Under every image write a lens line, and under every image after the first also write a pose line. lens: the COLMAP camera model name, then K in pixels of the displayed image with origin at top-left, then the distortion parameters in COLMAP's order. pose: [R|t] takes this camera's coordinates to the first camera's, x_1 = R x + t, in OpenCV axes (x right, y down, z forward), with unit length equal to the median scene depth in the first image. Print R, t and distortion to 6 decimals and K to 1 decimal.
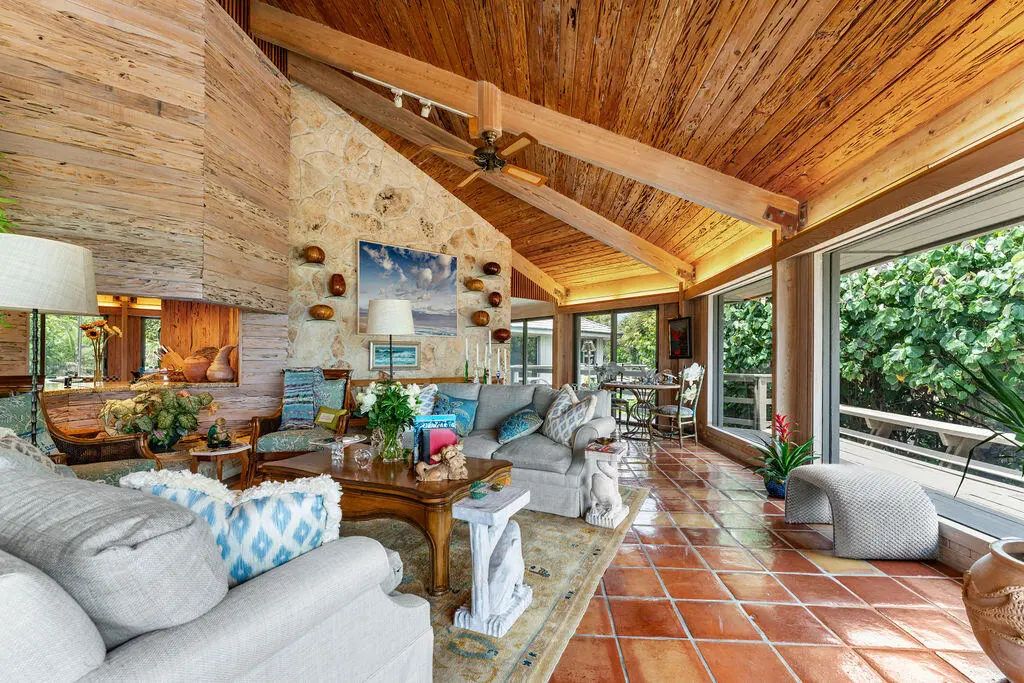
lens RADIAL K [[434.9, 0, 516.1], [0, 434.9, 357.9], [0, 0, 1]] dist [-0.000351, -0.000368]
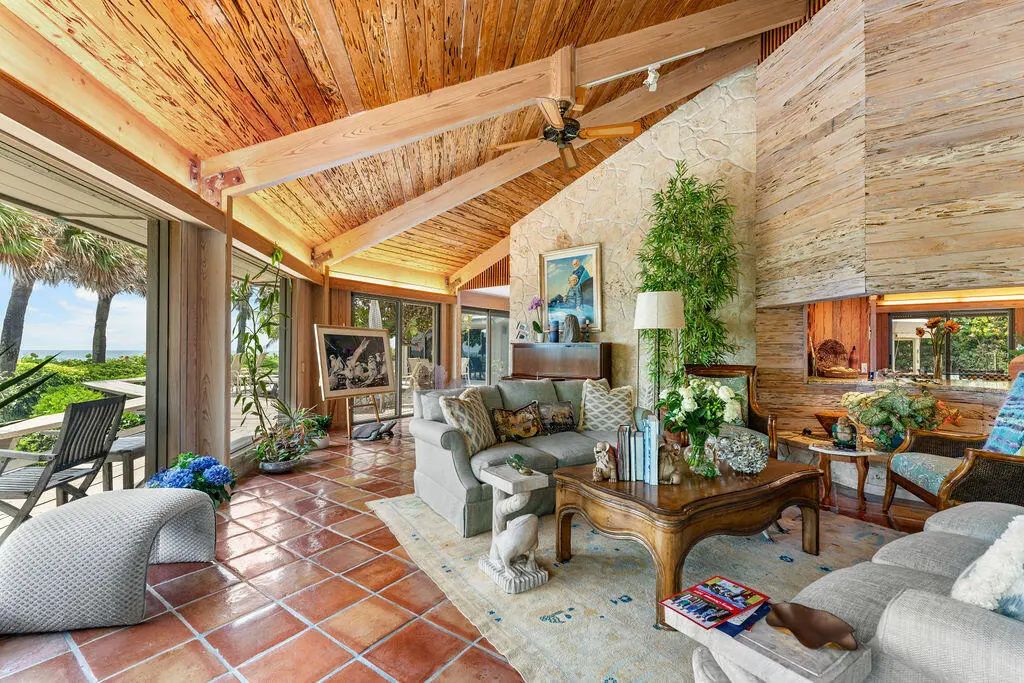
lens RADIAL K [[434.9, 0, 511.4], [0, 434.9, 346.2], [0, 0, 1]] dist [-0.000351, -0.000368]
pose [[-0.531723, -0.016355, -0.846761, 0.502164], [-0.006373, 0.999862, -0.015311, 0.000447], [0.846895, -0.002745, -0.531754, 0.865992]]
